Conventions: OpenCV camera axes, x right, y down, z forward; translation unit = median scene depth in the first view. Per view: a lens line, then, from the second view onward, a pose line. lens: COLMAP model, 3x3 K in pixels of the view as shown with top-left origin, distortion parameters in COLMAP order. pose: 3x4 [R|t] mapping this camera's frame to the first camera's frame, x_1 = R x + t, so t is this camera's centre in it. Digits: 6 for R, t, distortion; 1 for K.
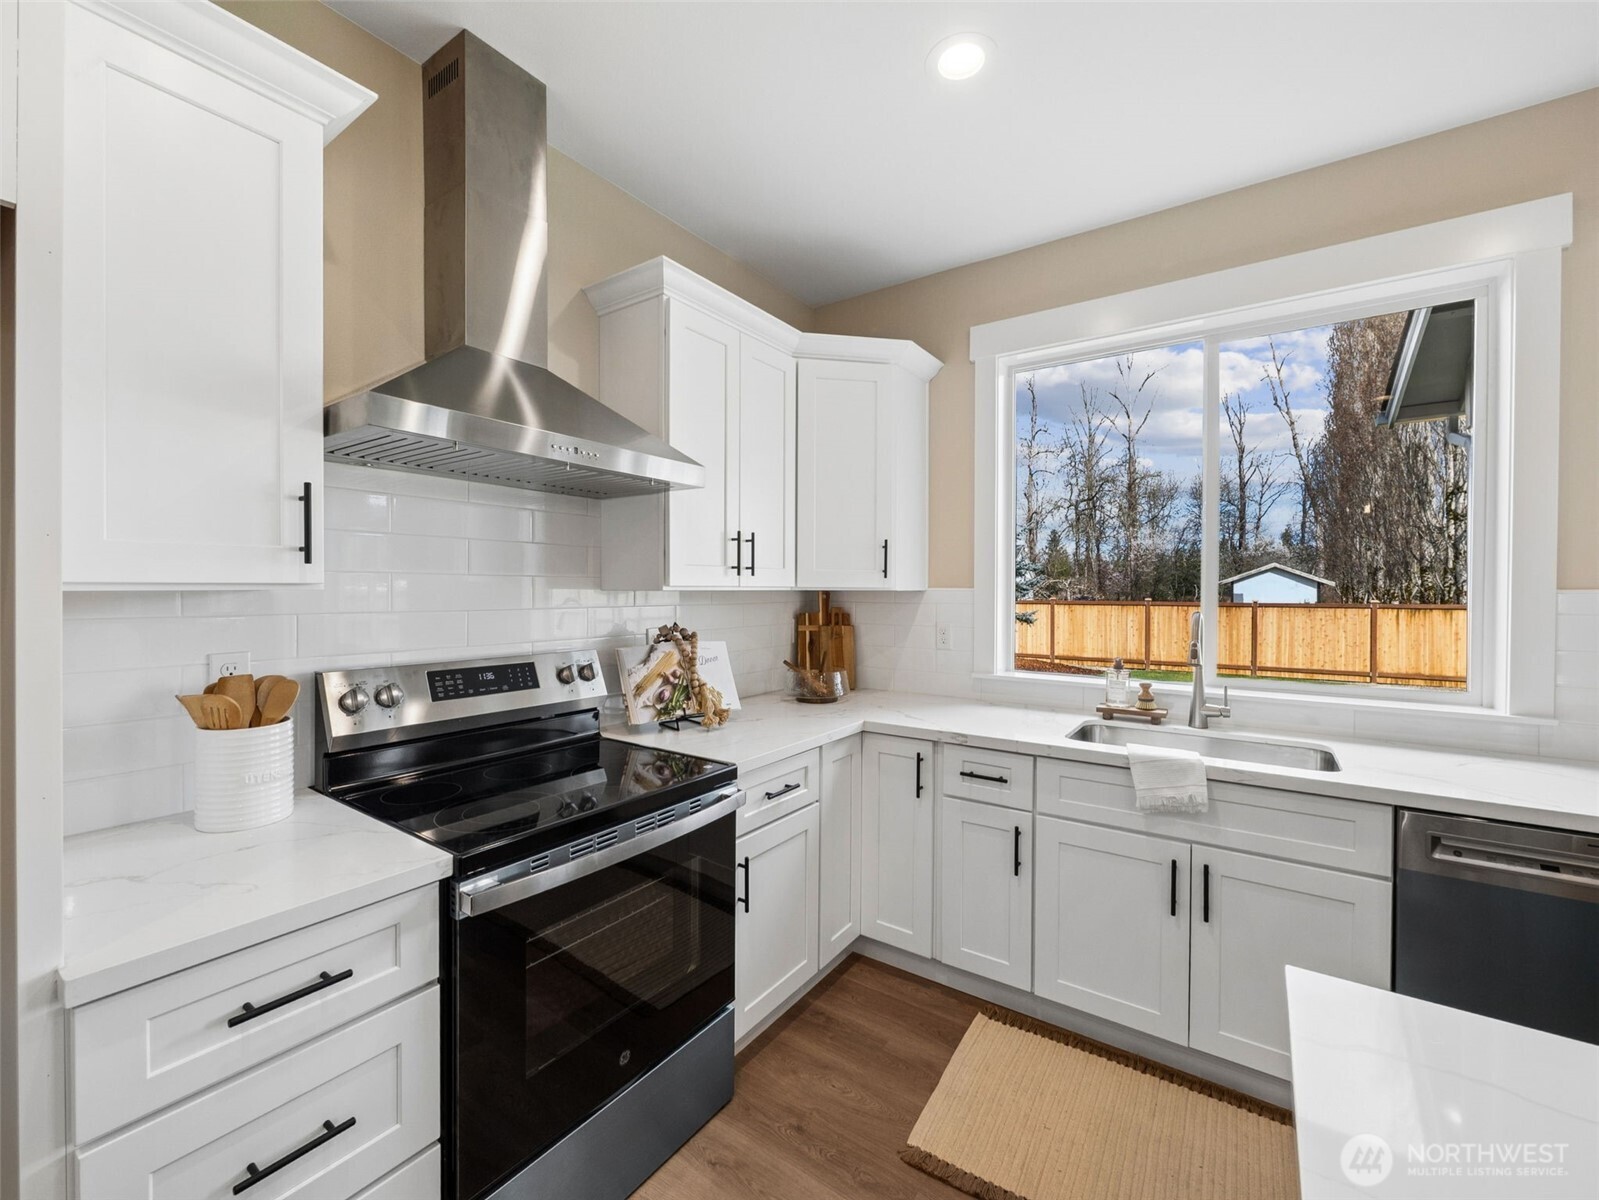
lens RADIAL K [[662.4, 0, 799.6], [0, 662.4, 592.0], [0, 0, 1]] dist [-0.000773, 0.000050]
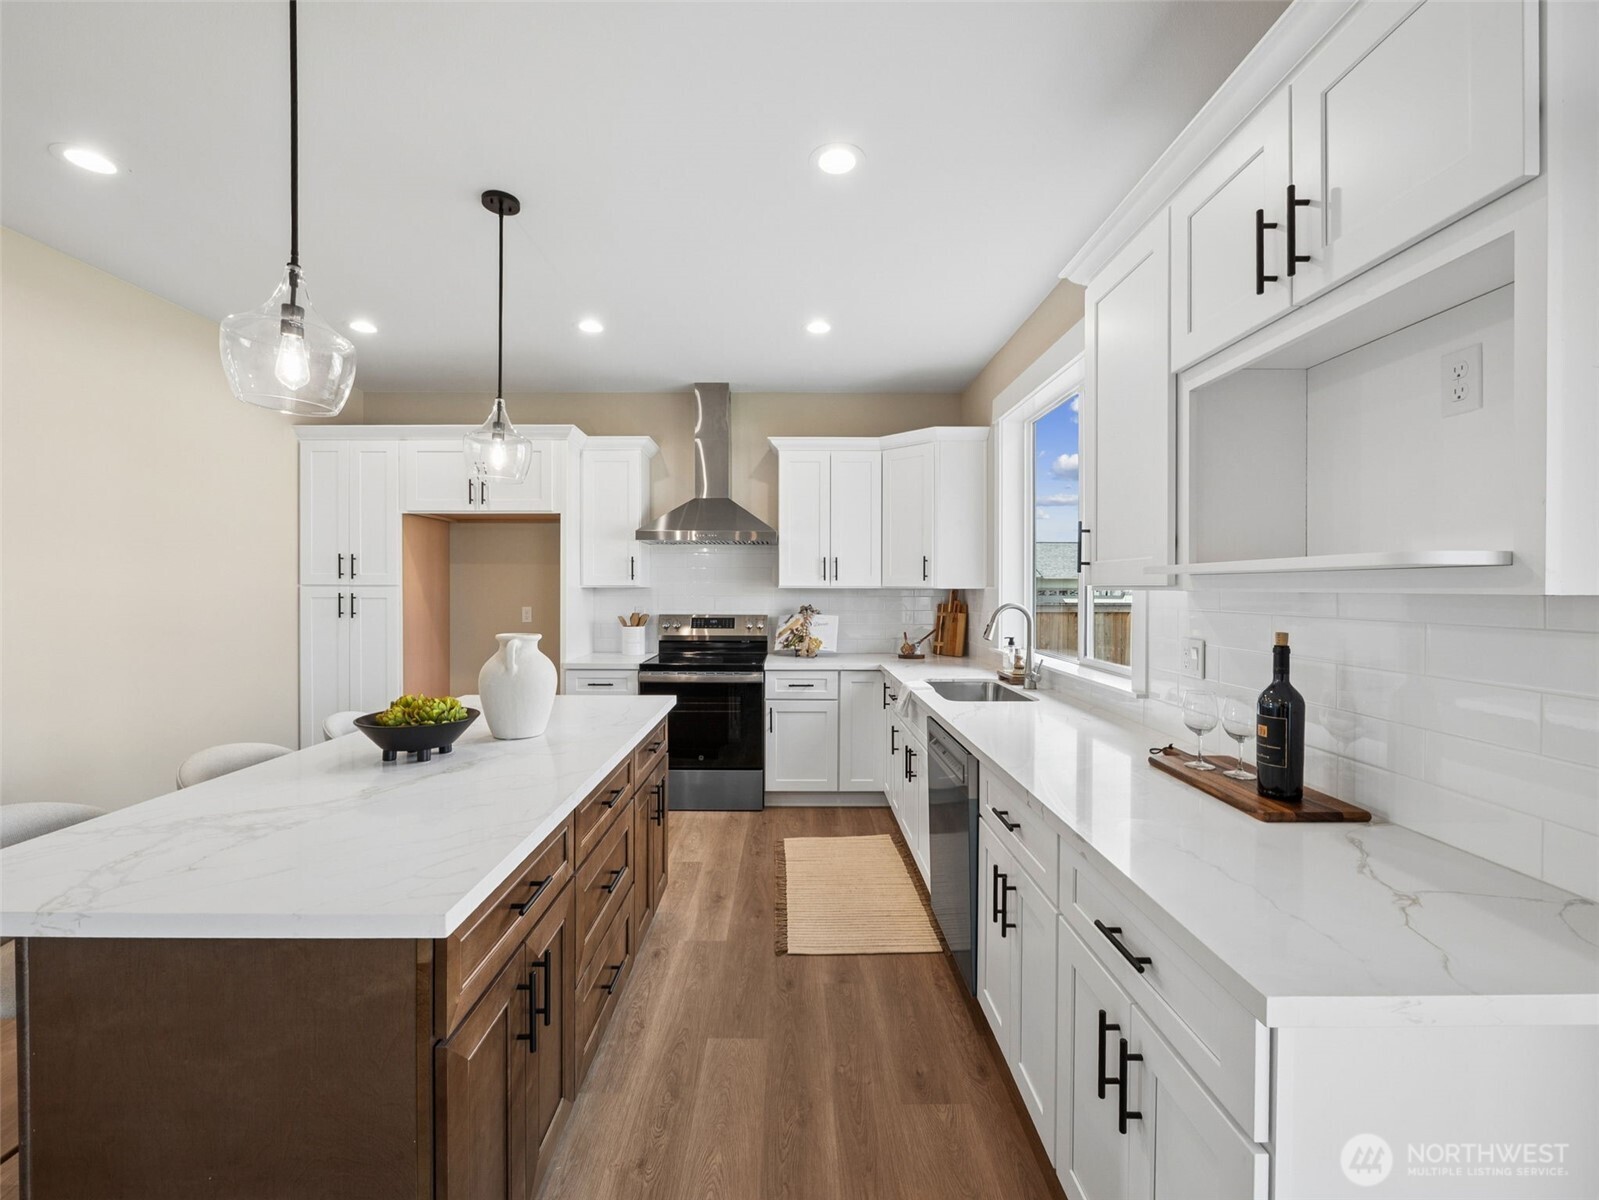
lens RADIAL K [[662.4, 0, 799.6], [0, 662.4, 592.0], [0, 0, 1]] dist [-0.000773, 0.000050]
pose [[0.580730, 0.003662, -0.814088, 1.403073], [-0.006030, 0.999982, 0.000197, 0.008146], [0.814074, 0.004795, 0.580741, -0.171450]]
